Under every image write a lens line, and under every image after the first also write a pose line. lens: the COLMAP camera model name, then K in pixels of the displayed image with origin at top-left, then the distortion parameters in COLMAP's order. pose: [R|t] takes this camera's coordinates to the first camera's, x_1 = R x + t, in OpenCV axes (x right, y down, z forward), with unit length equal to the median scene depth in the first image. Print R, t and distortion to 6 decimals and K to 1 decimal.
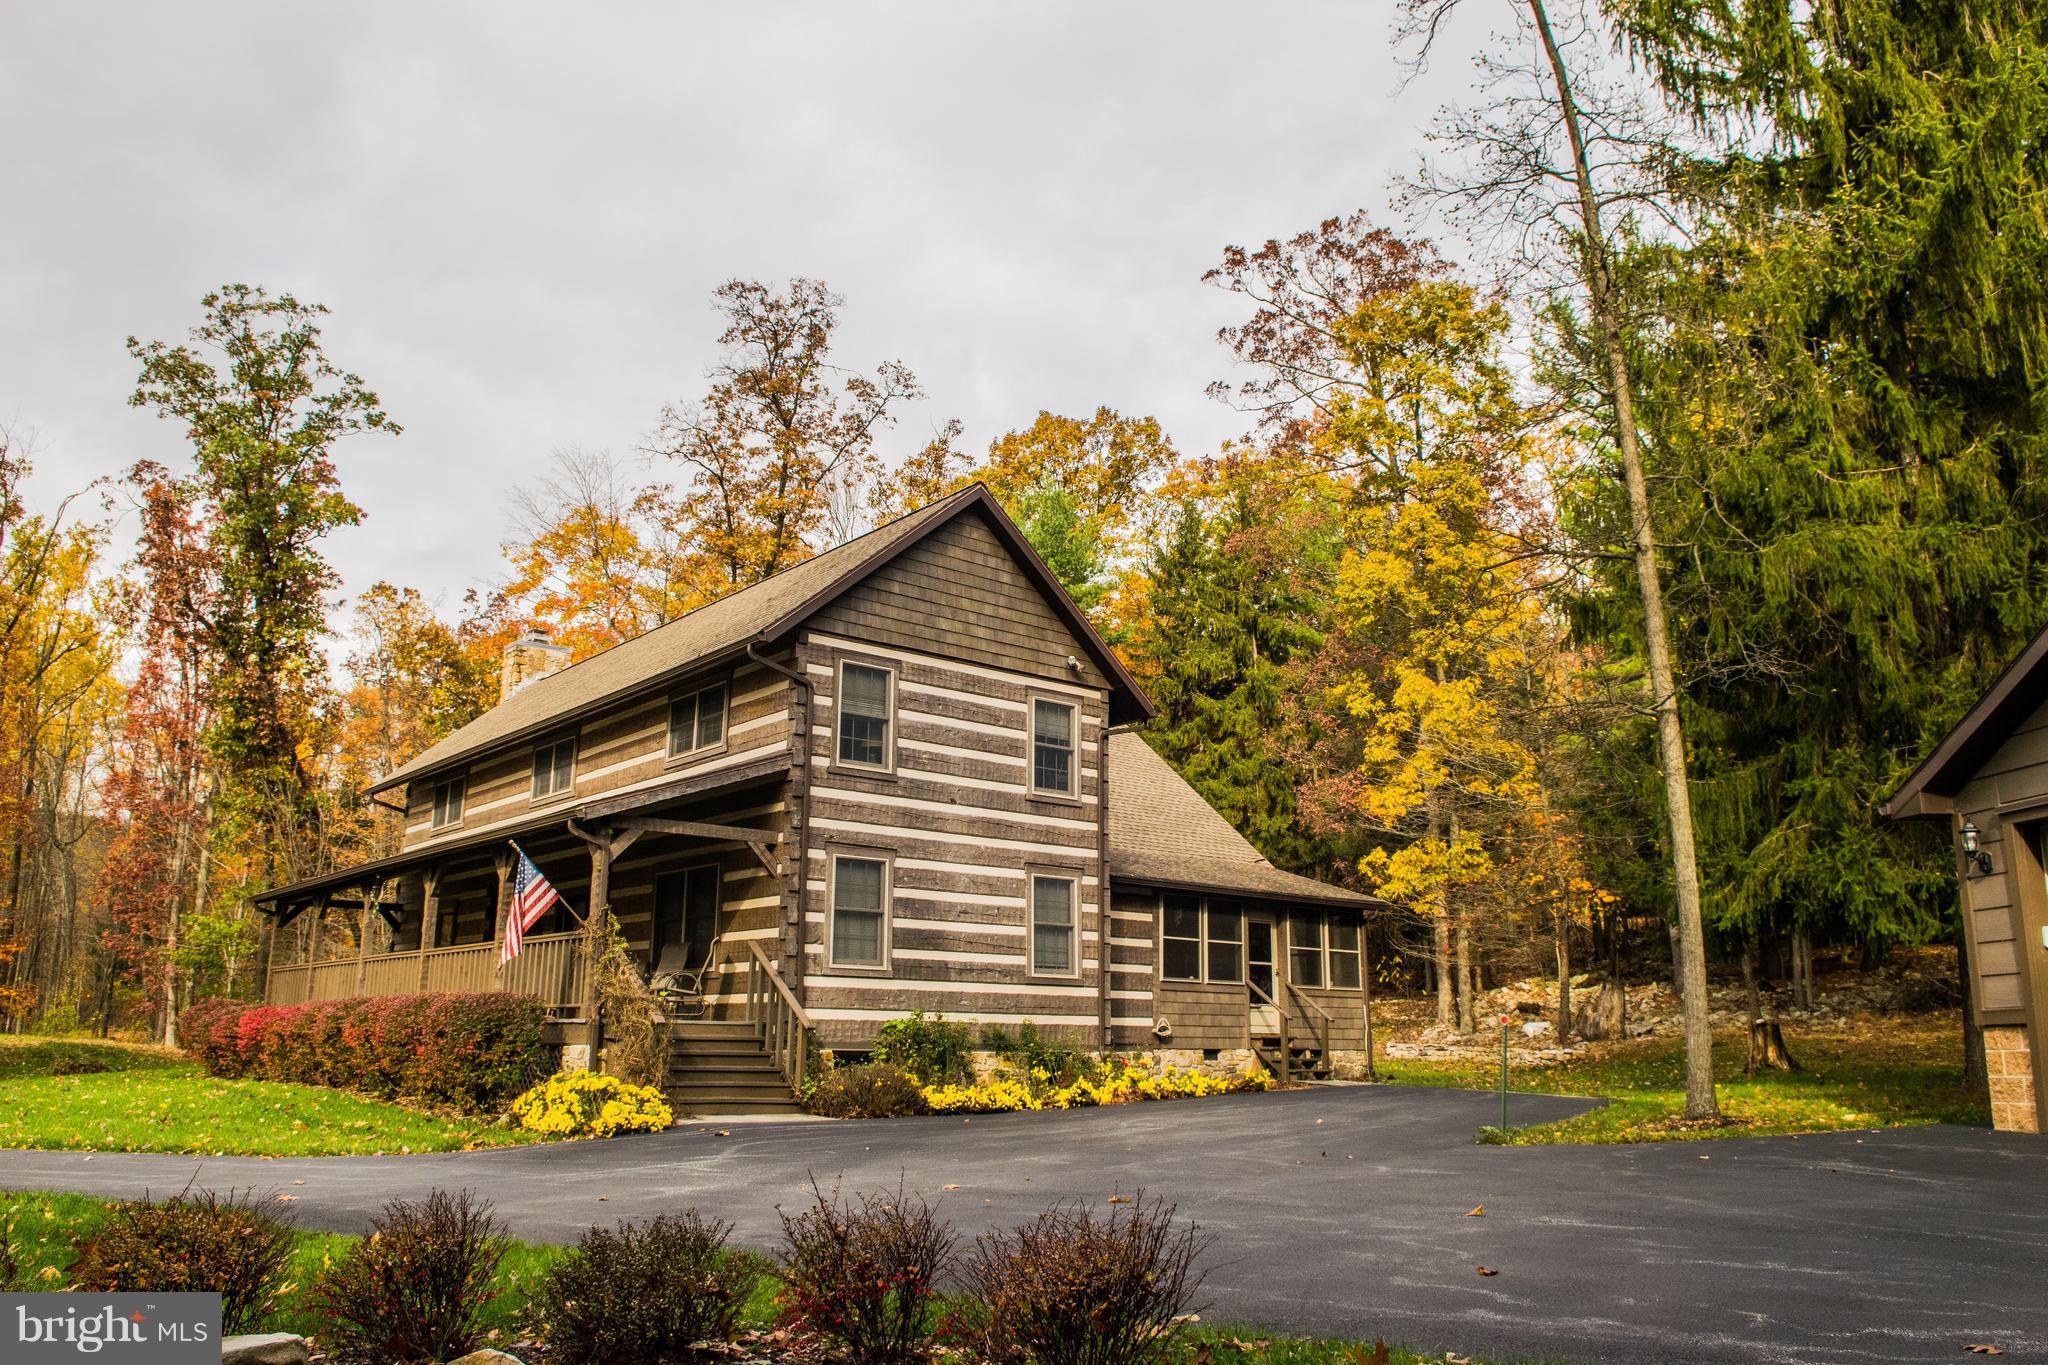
lens RADIAL K [[1510.2, 0, 1024.0], [0, 1510.2, 682.5], [0, 0, 1]] dist [-0.017827, -0.046835]
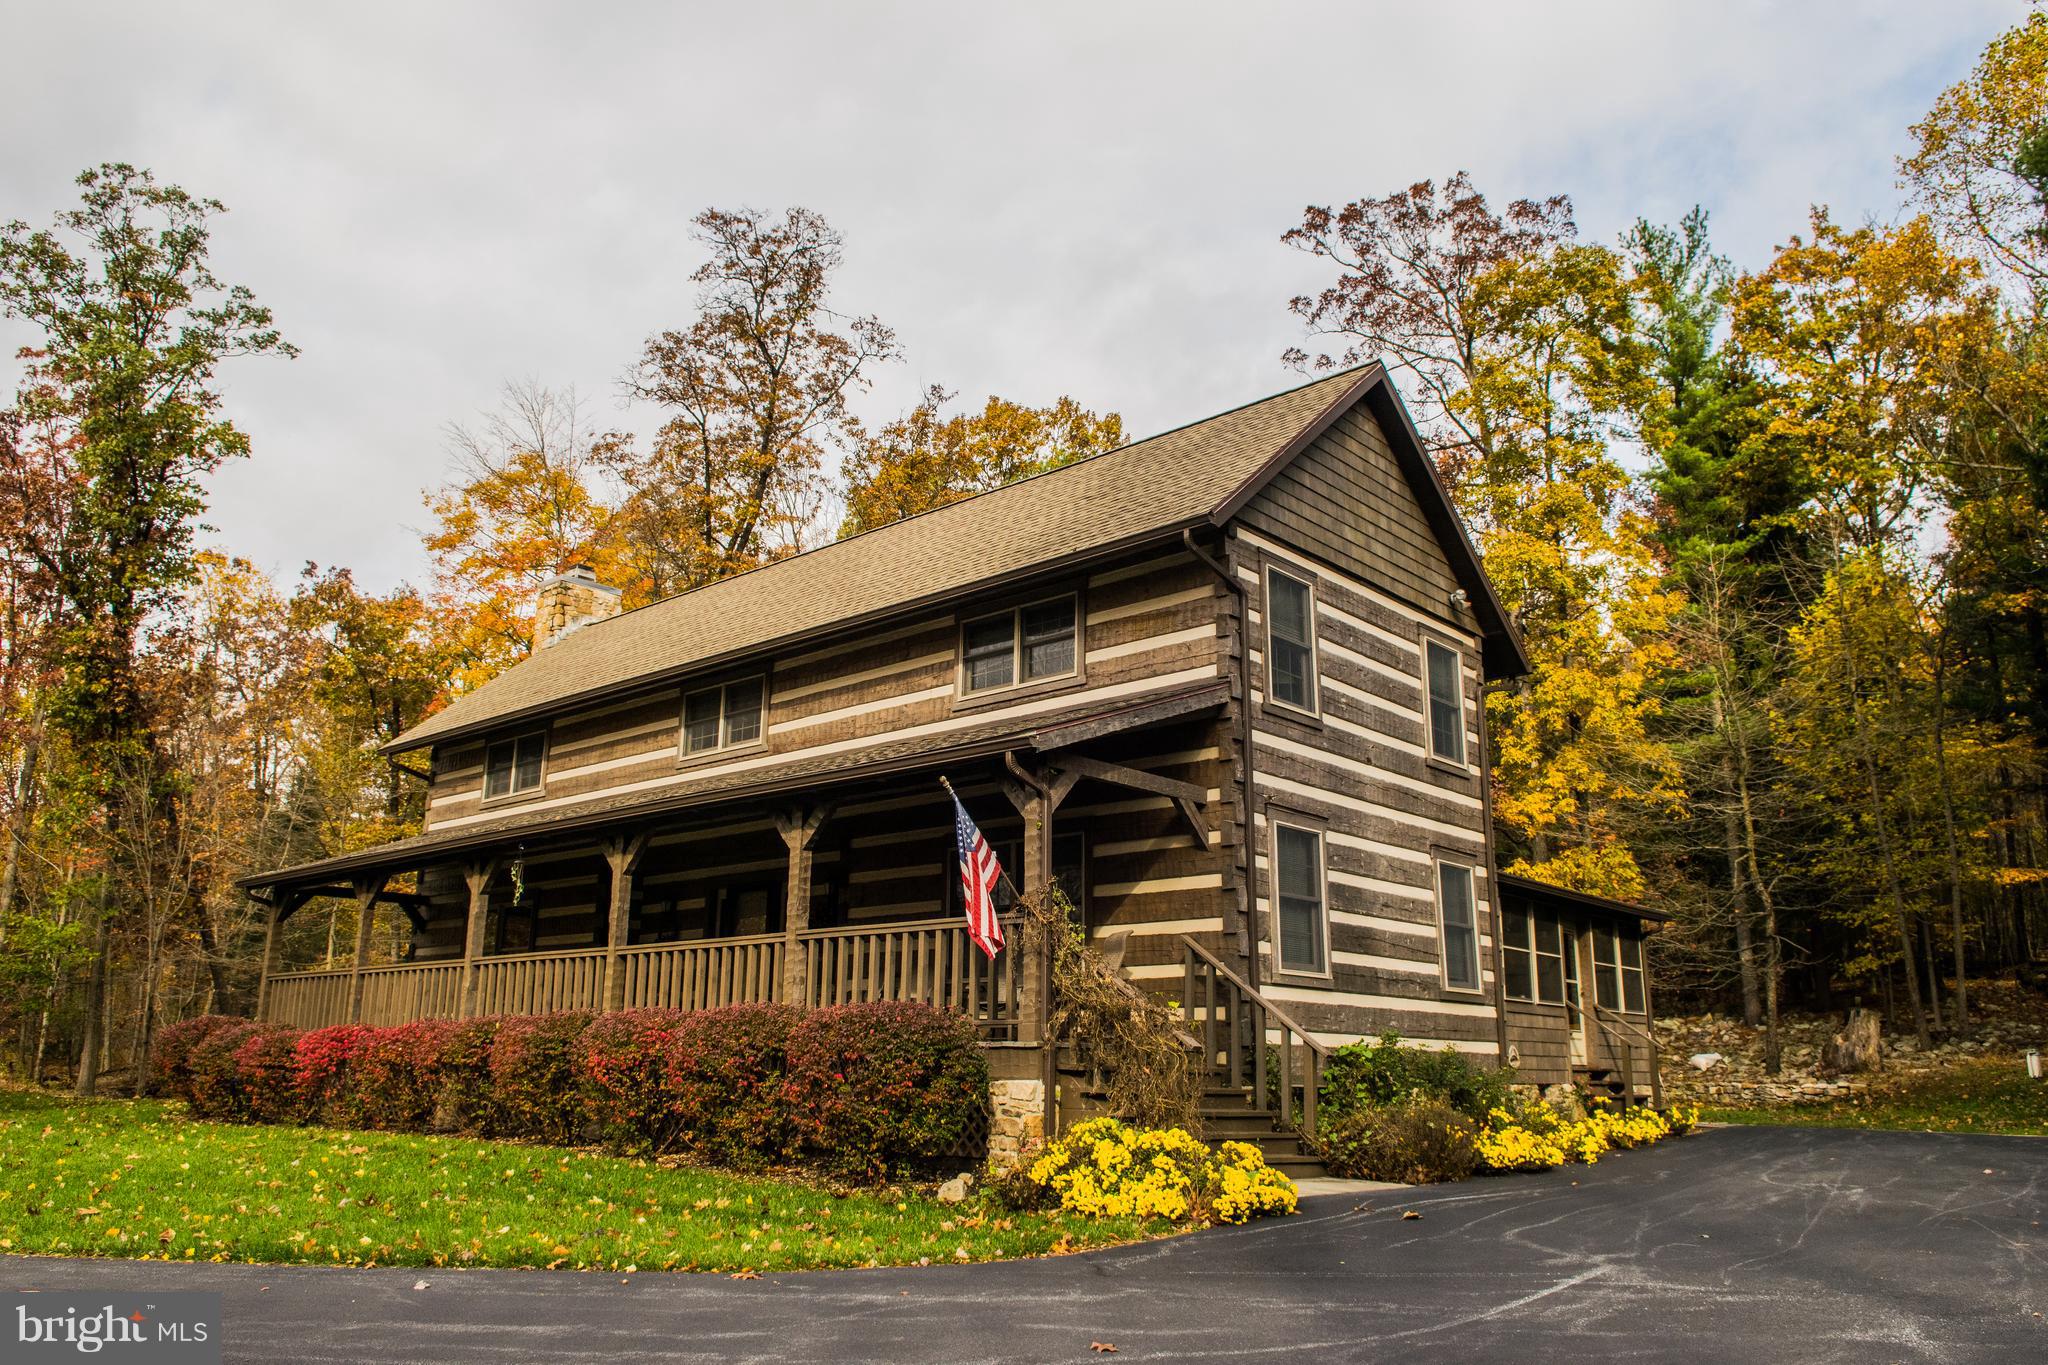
lens RADIAL K [[1510.2, 0, 1024.0], [0, 1510.2, 682.5], [0, 0, 1]] dist [-0.017827, -0.046835]
pose [[0.988403, 0.041191, 0.146157, -0.305054], [-0.038172, 0.998997, -0.023405, 0.057773], [-0.146975, 0.017554, 0.988984, 0.241372]]
